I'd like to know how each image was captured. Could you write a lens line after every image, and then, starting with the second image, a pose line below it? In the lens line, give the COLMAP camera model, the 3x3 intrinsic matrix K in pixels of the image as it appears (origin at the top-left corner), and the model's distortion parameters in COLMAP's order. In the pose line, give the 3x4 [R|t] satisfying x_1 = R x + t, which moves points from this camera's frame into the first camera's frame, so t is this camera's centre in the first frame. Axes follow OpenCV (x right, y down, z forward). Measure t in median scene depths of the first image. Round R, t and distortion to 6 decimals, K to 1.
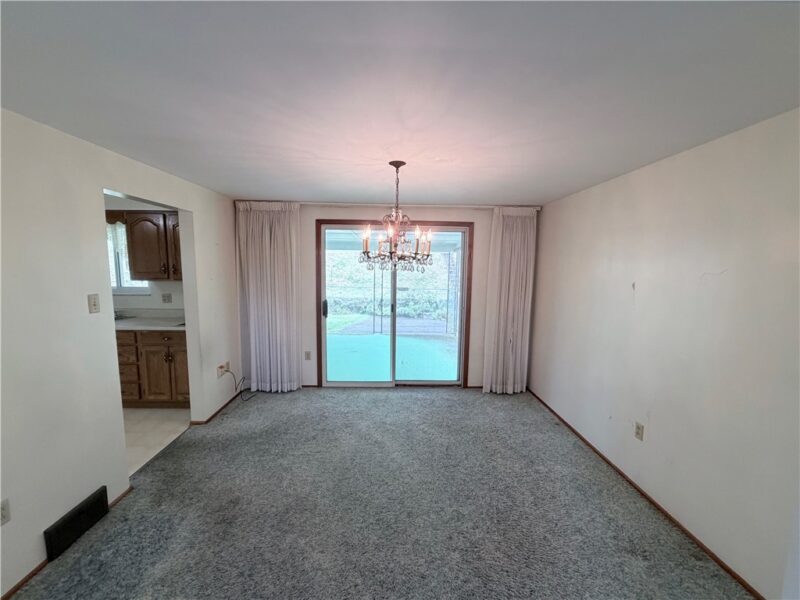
lens RADIAL K [[319.1, 0, 400.4], [0, 319.1, 300.9], [0, 0, 1]] dist [0.000050, -0.000119]
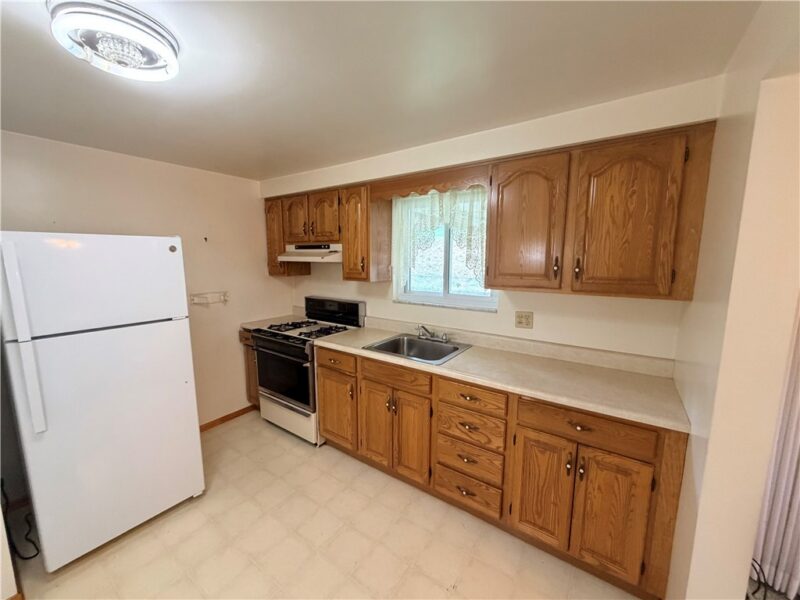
lens RADIAL K [[319.1, 0, 399.7], [0, 319.1, 299.4], [0, 0, 1]] dist [0.000050, -0.000119]
pose [[0.802964, 0.076045, -0.591156, -0.633736], [-0.063940, 0.997094, 0.041416, -0.058434], [0.592587, 0.004543, 0.805493, 0.455816]]
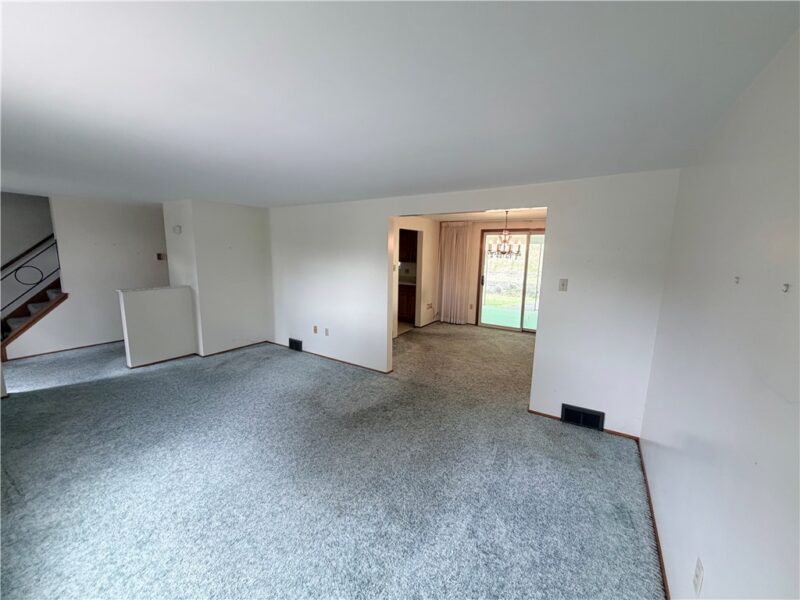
lens RADIAL K [[319.1, 0, 398.6], [0, 319.1, 301.7], [0, 0, 1]] dist [0.000050, -0.000119]
pose [[0.824868, 0.088898, -0.558292, 0.413589], [-0.071207, 0.996031, 0.053393, 0.089006], [0.560823, -0.004288, 0.827925, -0.787282]]
